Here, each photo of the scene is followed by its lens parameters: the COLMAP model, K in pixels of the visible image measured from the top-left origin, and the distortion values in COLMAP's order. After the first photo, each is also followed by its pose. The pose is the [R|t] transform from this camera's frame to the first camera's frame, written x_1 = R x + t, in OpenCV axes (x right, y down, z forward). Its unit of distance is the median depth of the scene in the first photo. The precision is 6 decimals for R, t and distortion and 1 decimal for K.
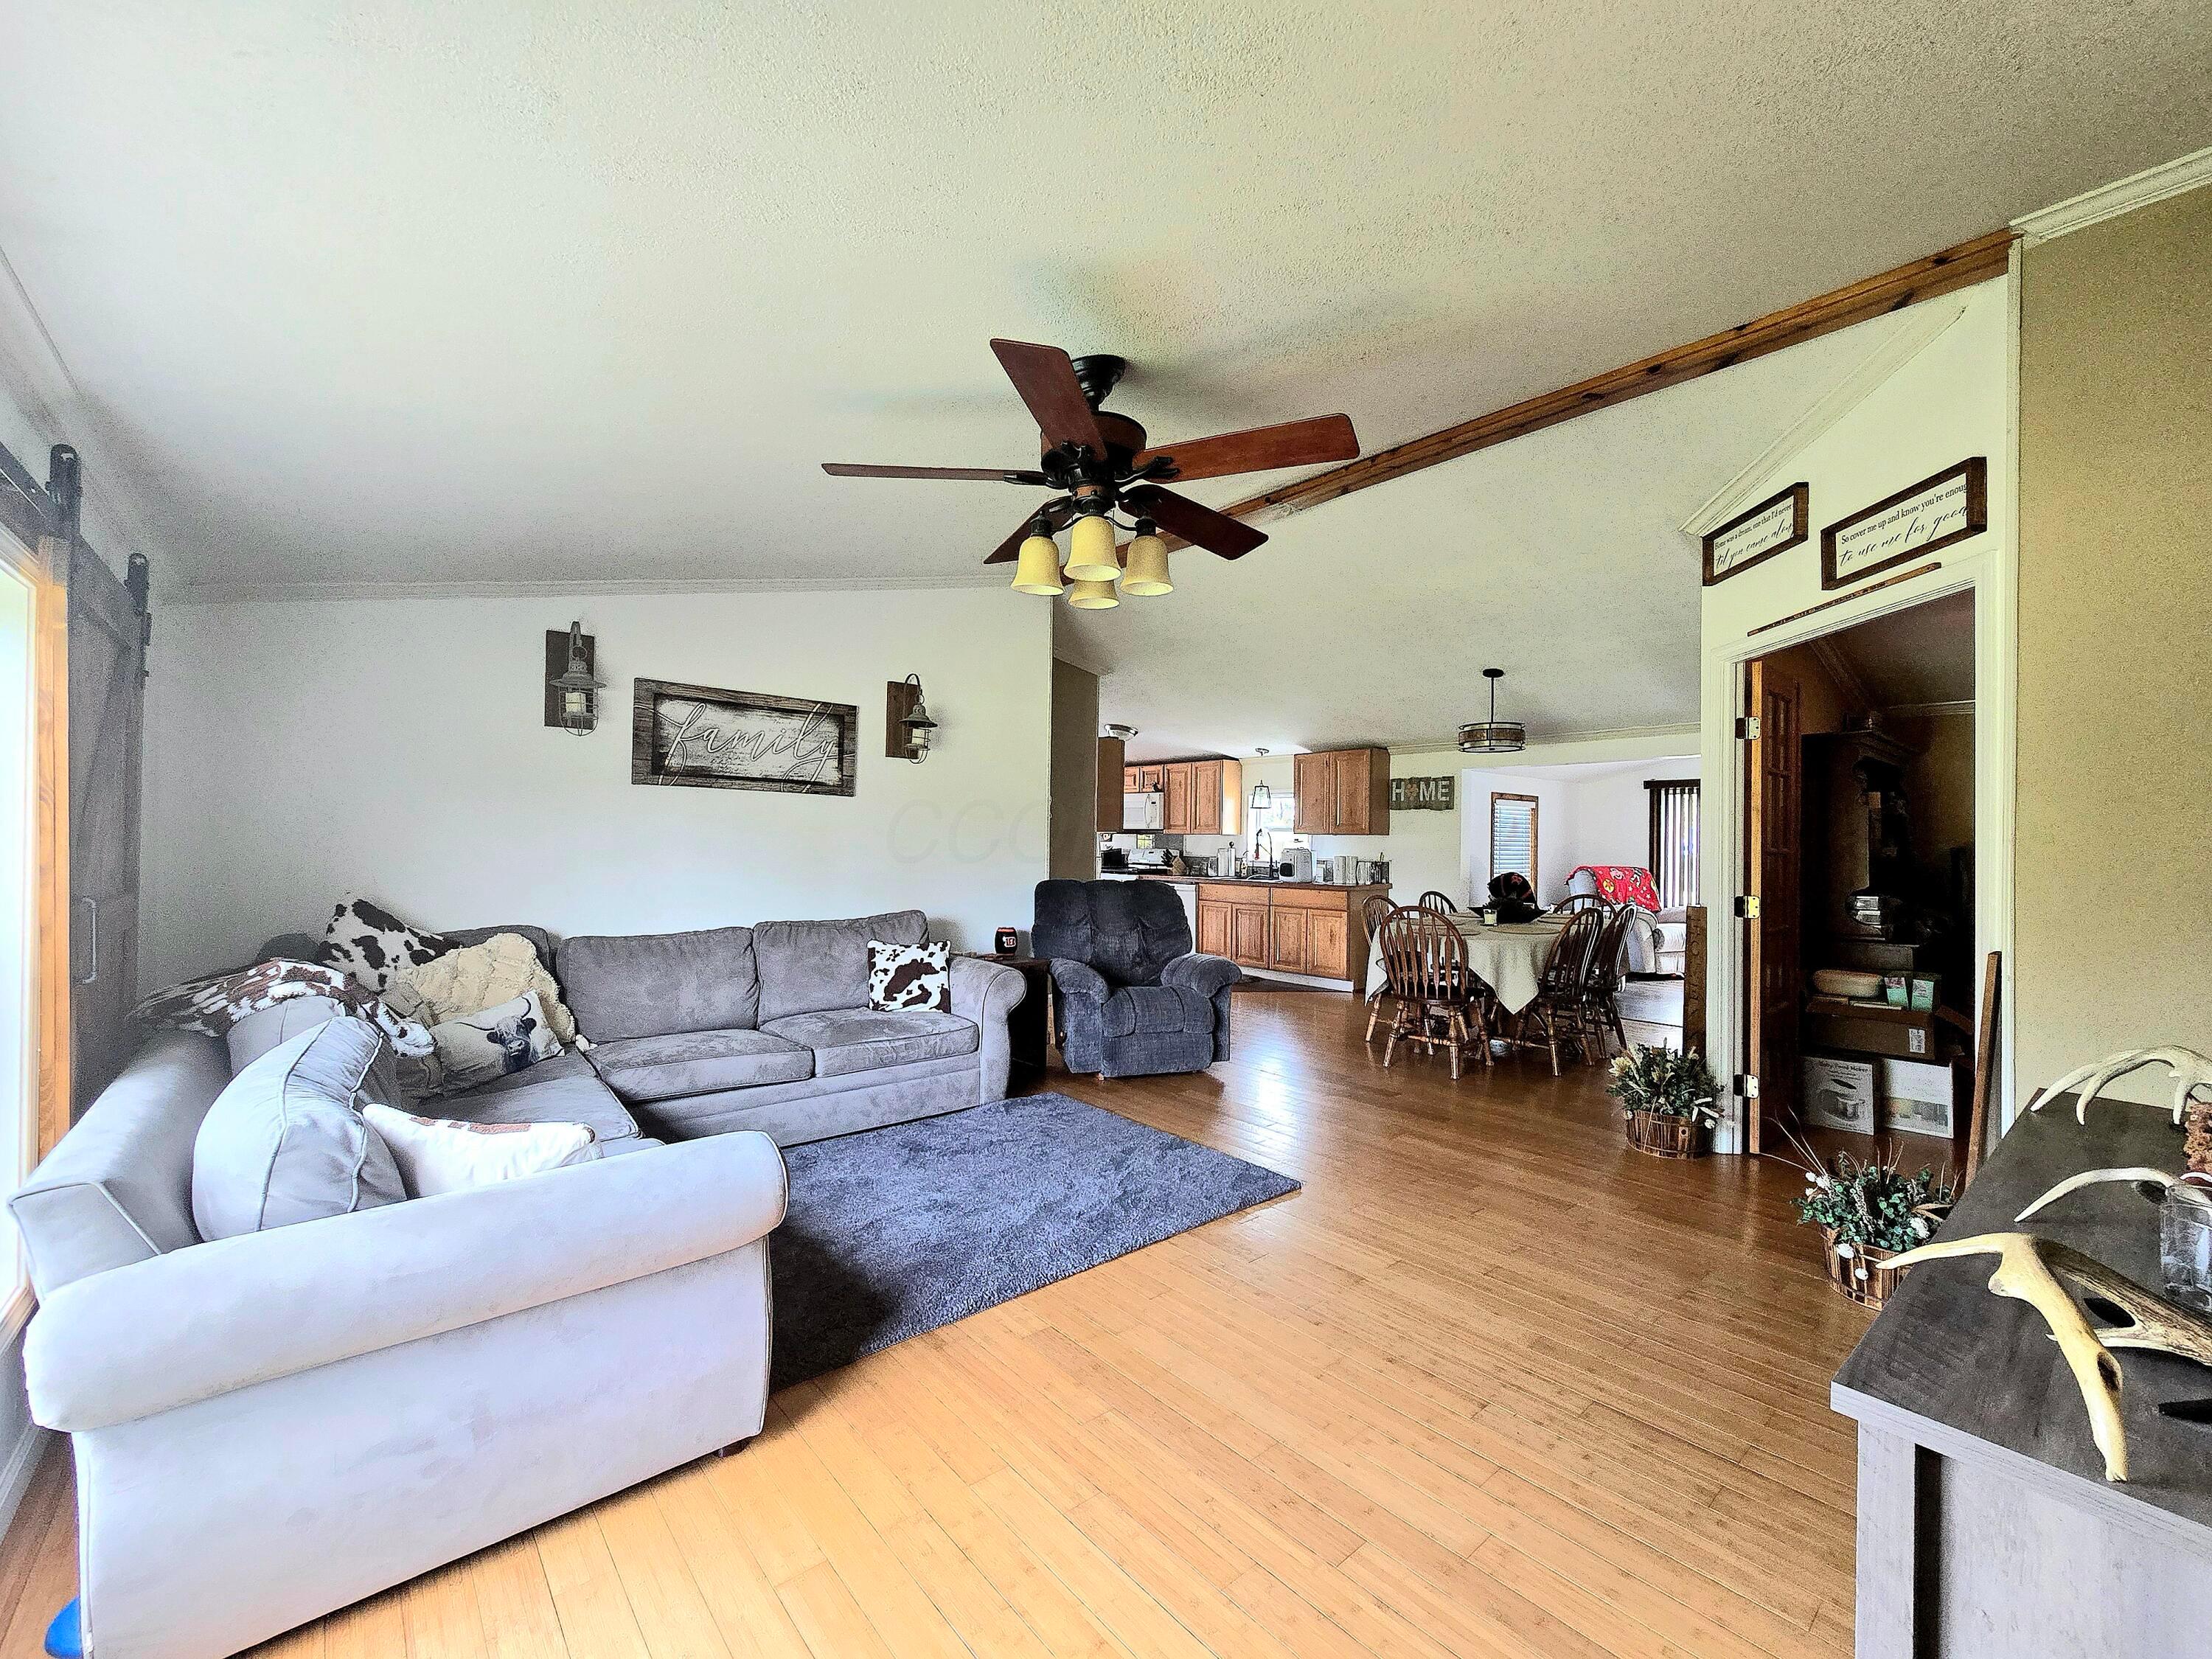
lens RADIAL K [[911.4, 0, 1113.4], [0, 911.4, 833.6], [0, 0, 1]] dist [-0.002274, 0.000467]
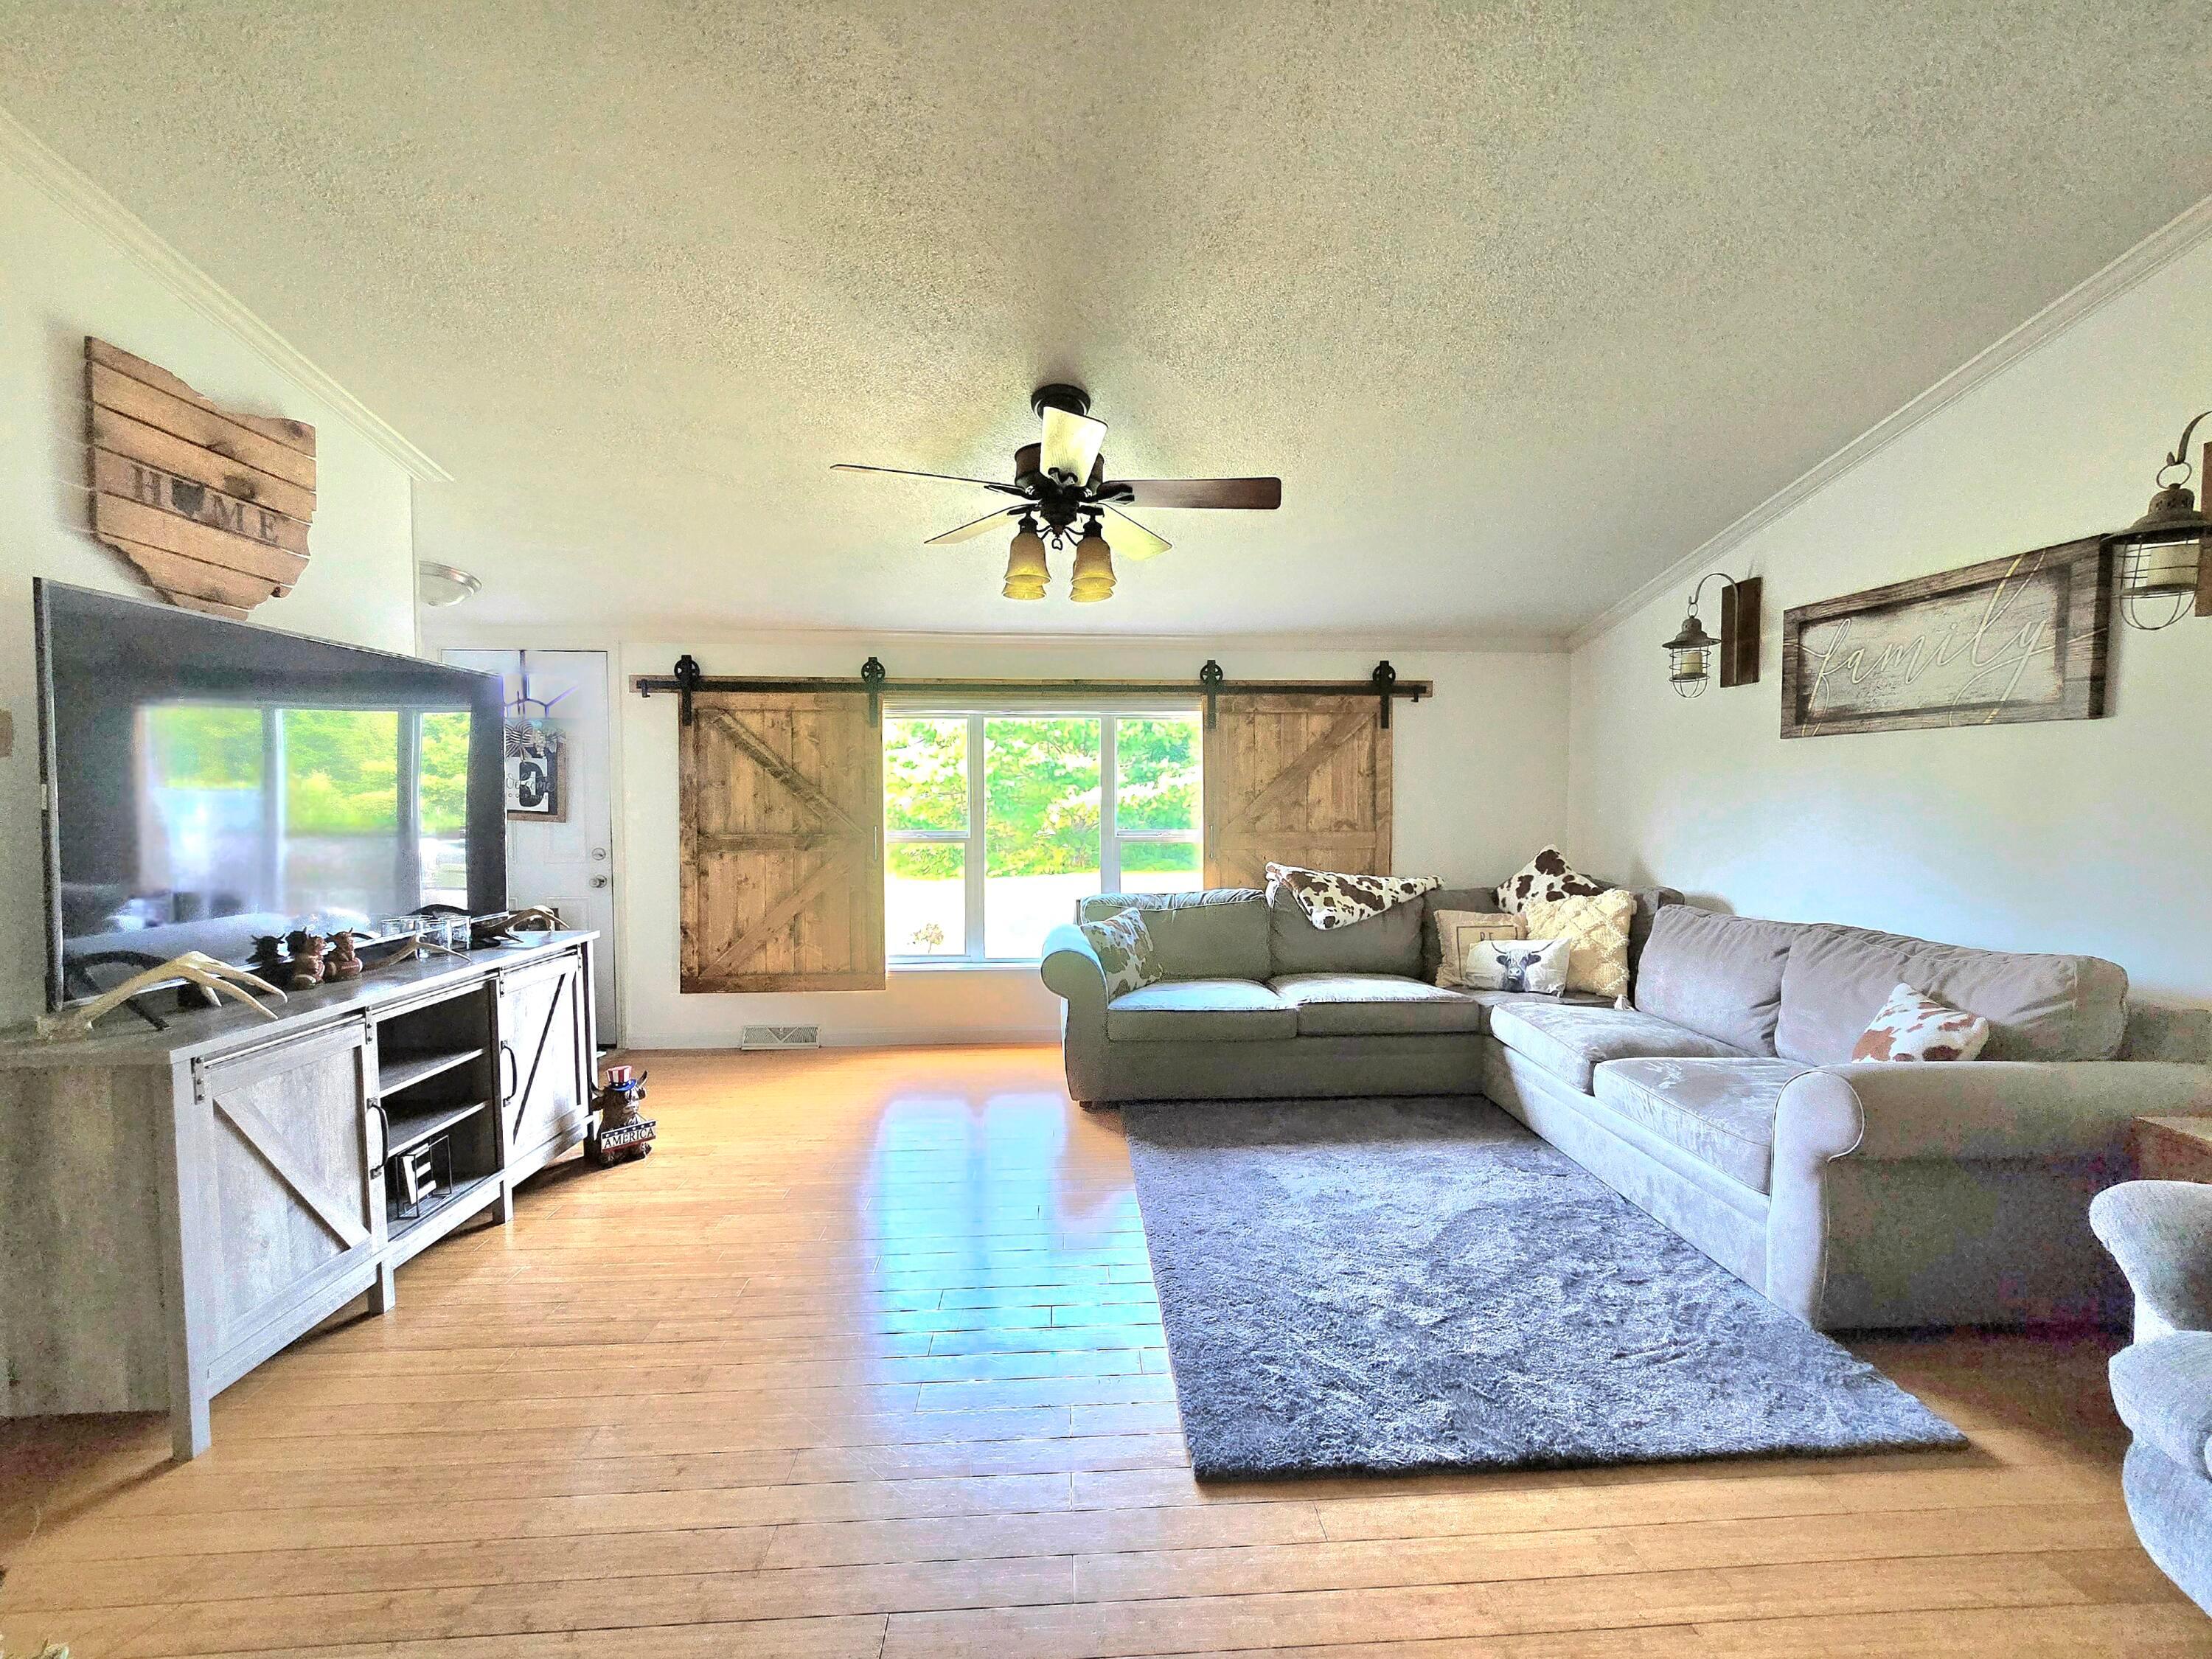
lens RADIAL K [[911.4, 0, 1113.4], [0, 911.4, 833.6], [0, 0, 1]] dist [-0.002274, 0.000467]
pose [[-0.598789, 0.018589, -0.800691, 0.272852], [0.001384, 0.999753, 0.022176, 0.006992], [0.800905, 0.012170, -0.598667, 0.538069]]
